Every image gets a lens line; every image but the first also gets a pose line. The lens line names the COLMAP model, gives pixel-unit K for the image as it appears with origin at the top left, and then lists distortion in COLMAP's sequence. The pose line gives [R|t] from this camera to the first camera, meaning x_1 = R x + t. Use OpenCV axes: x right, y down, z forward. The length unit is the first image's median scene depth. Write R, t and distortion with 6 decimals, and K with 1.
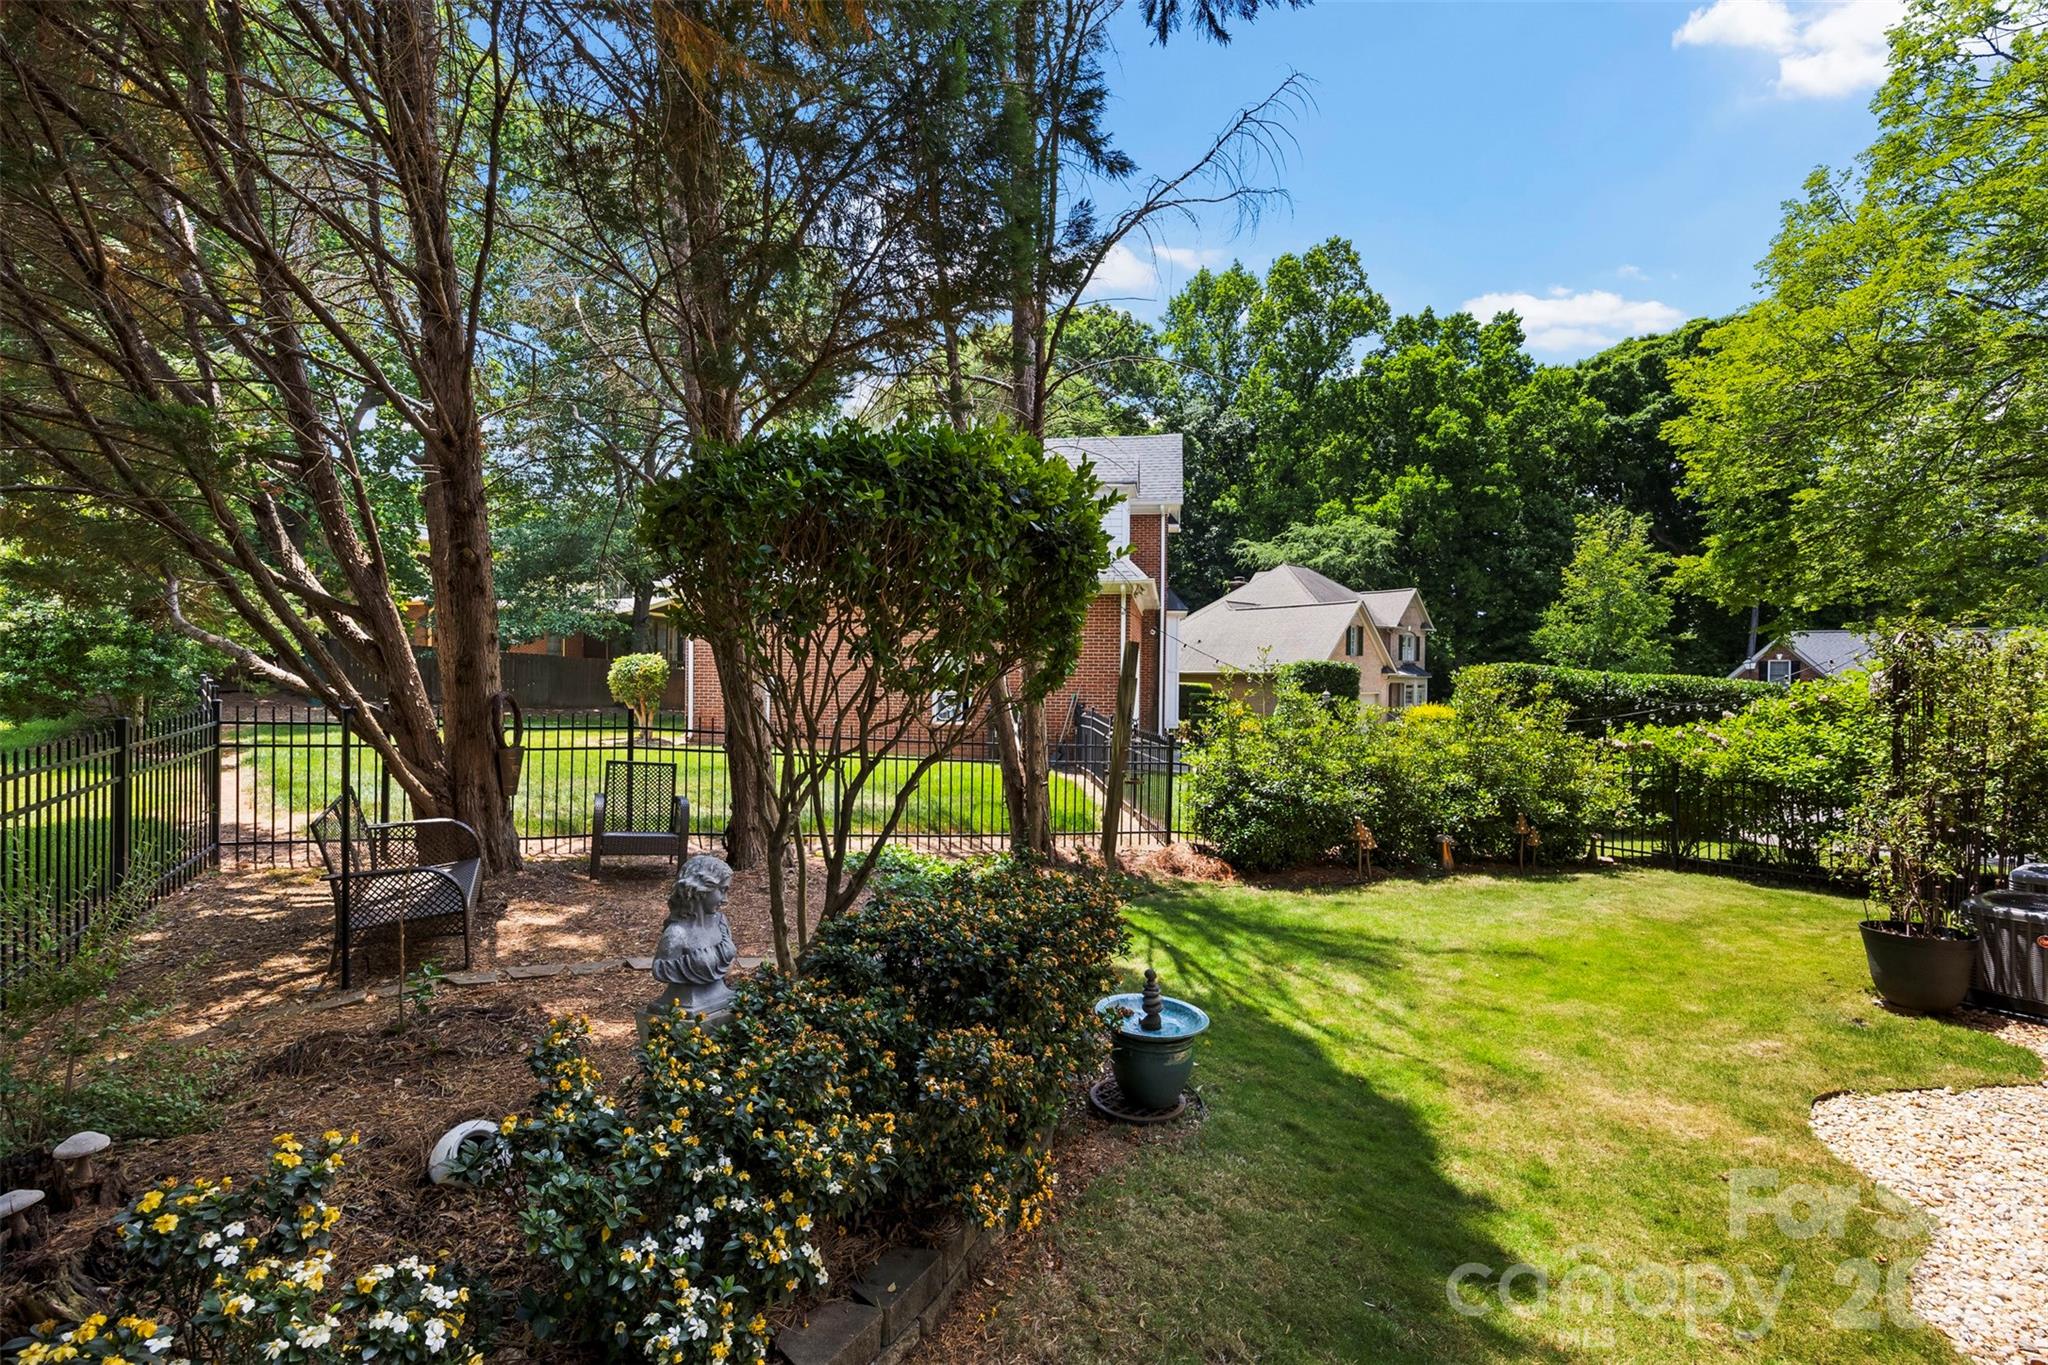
lens RADIAL K [[923.3, 0, 1024.7], [0, 923.3, 680.7], [0, 0, 1]] dist [-0.016038, 0.002554]
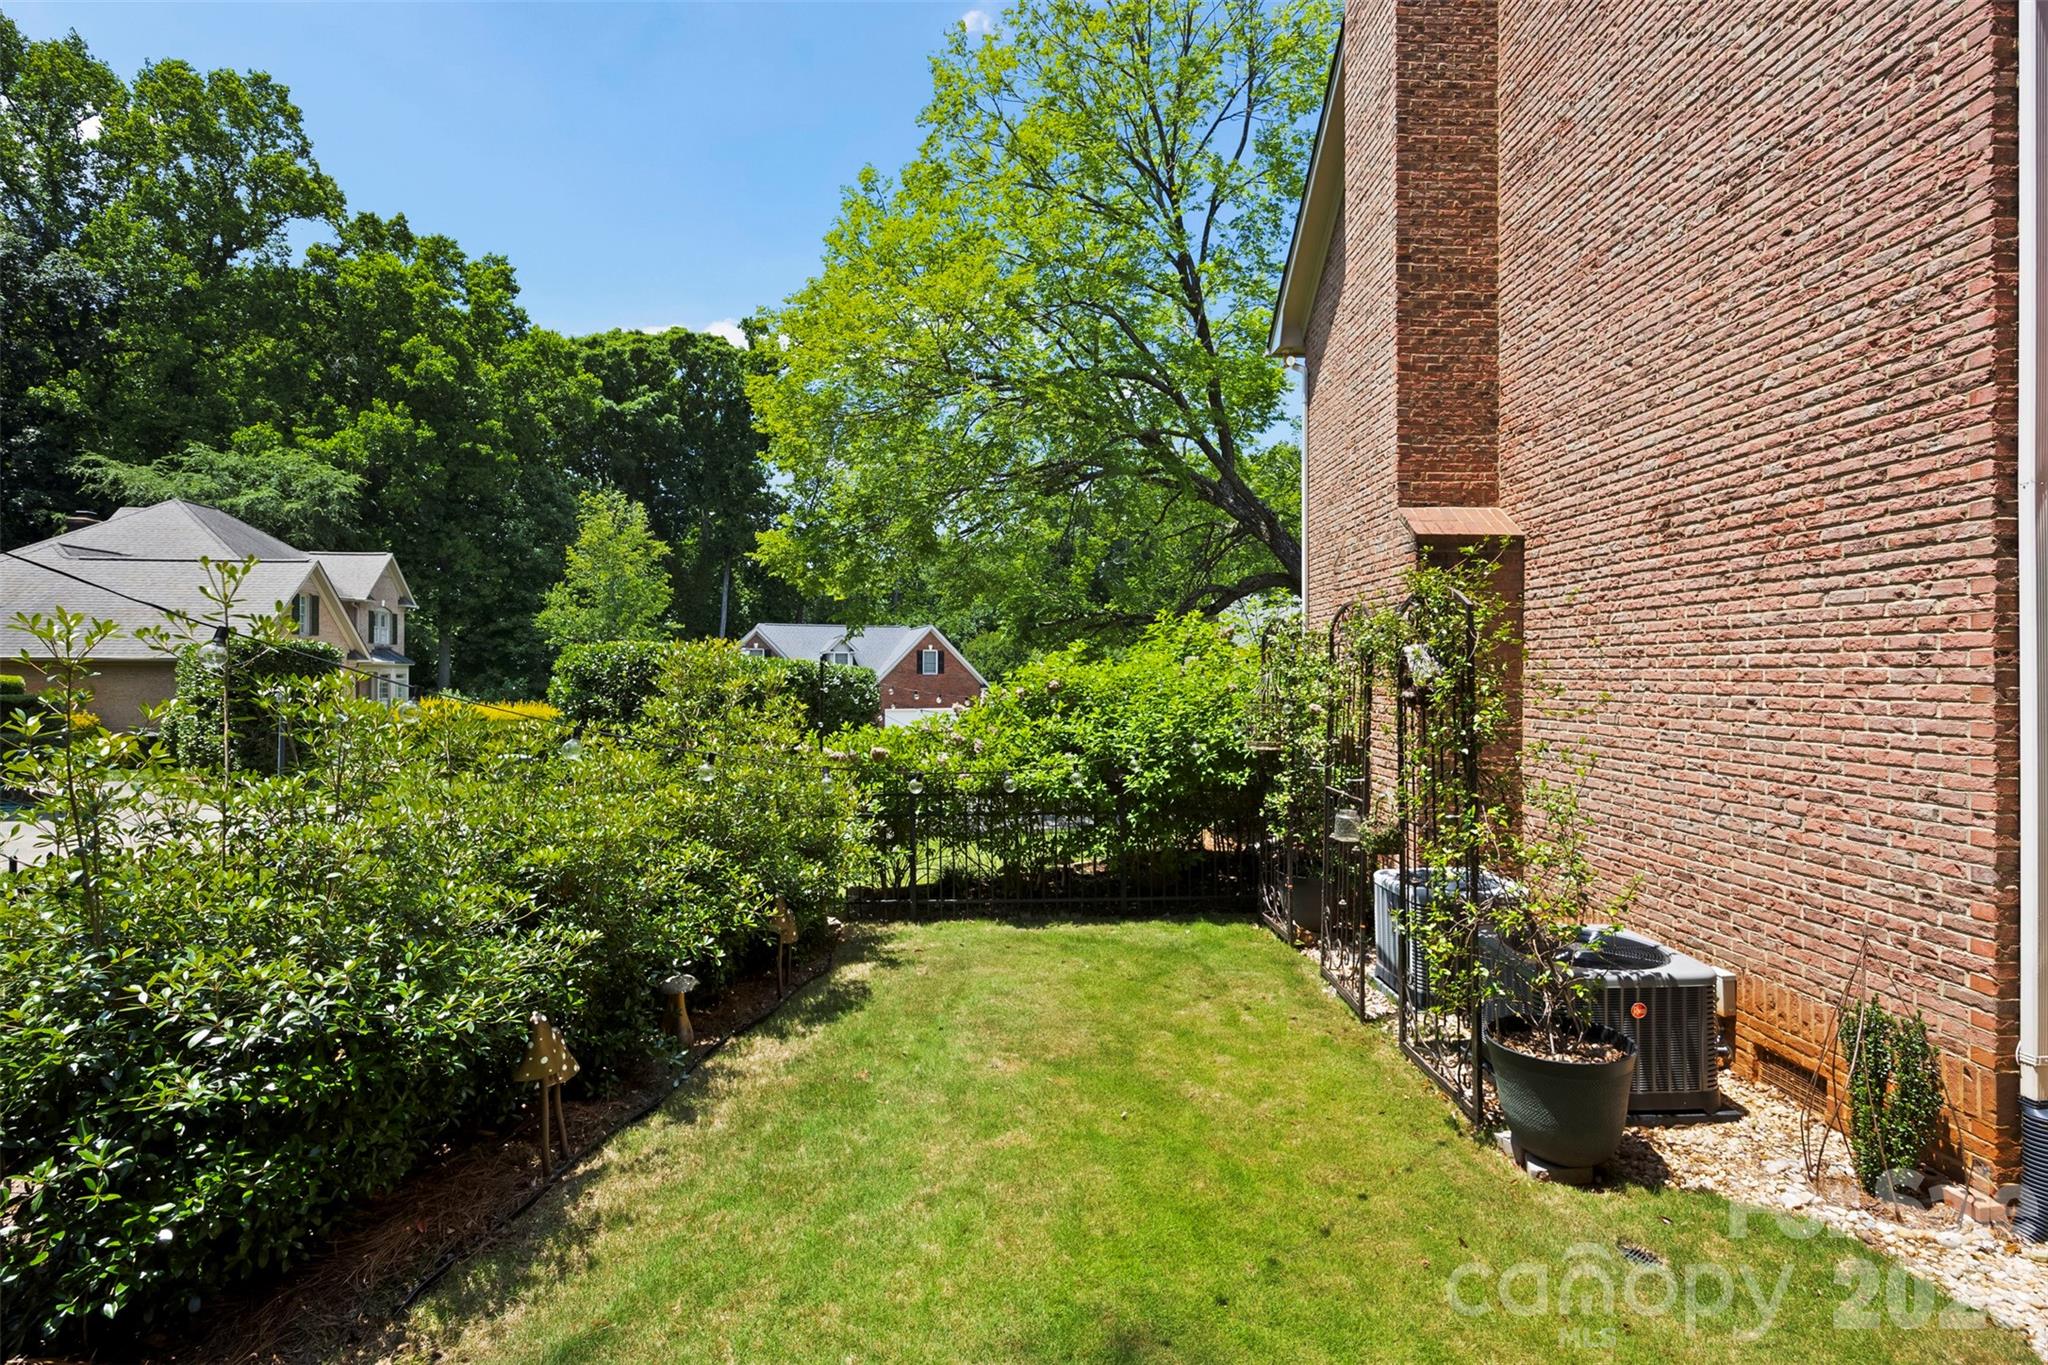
lens RADIAL K [[923.3, 0, 1027.4], [0, 923.3, 674.6], [0, 0, 1]] dist [-0.016038, 0.002554]
pose [[0.513667, -0.010561, 0.857925, 0.023484], [0.005139, 0.999944, 0.009232, 0.000235], [-0.857974, -0.000333, 0.513692, 0.107333]]
